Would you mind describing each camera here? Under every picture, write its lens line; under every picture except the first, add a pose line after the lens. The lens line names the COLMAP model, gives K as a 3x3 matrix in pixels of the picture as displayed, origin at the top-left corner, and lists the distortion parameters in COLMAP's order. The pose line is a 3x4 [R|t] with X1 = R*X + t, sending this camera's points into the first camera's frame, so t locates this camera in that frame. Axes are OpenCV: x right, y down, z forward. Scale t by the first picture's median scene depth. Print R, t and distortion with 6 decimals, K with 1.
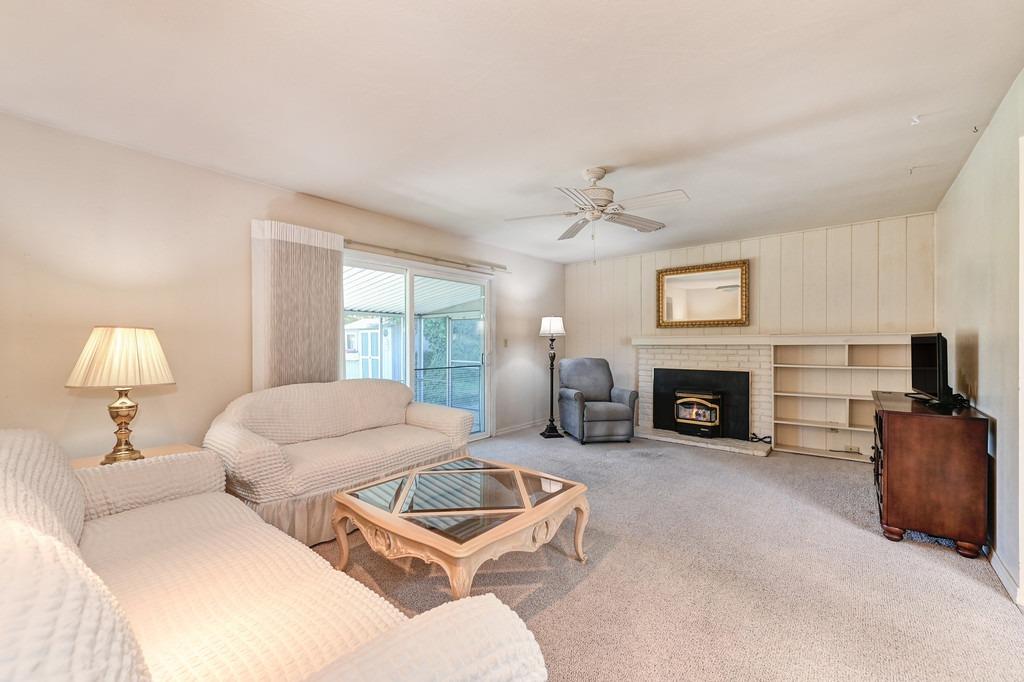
lens RADIAL K [[410.0, 0, 513.1], [0, 410.0, 344.2], [0, 0, 1]] dist [0.000682, -0.000109]
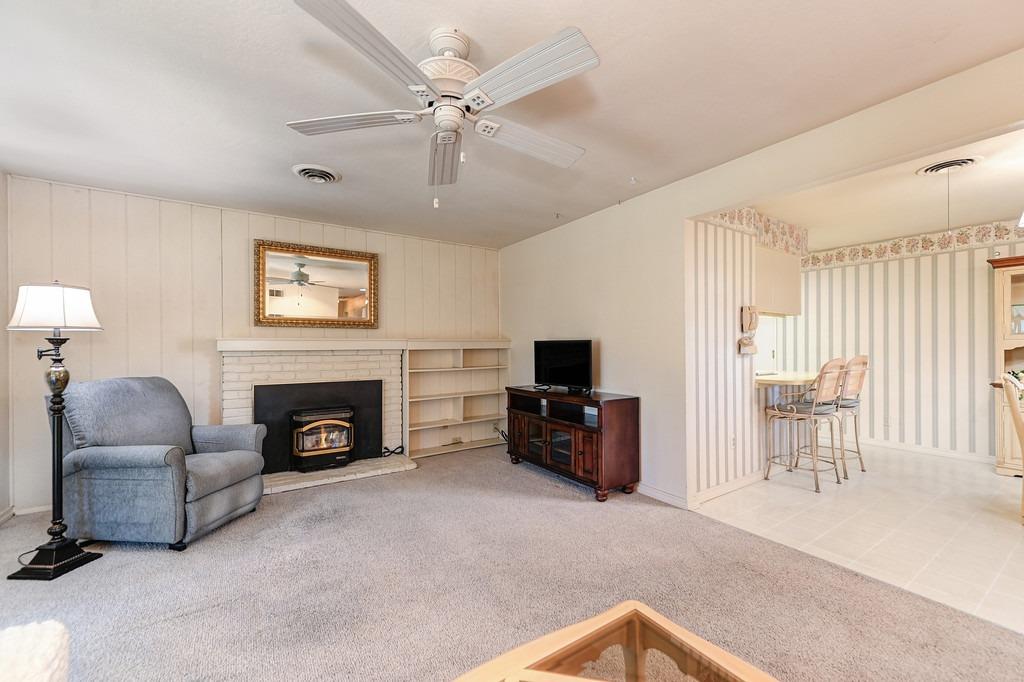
lens RADIAL K [[410.0, 0, 513.1], [0, 410.0, 344.2], [0, 0, 1]] dist [0.000682, -0.000109]
pose [[0.278472, 0.005965, 0.960426, -0.198092], [0.003378, 0.999968, -0.007191, -0.002664], [-0.960439, 0.005247, 0.278443, 0.459205]]
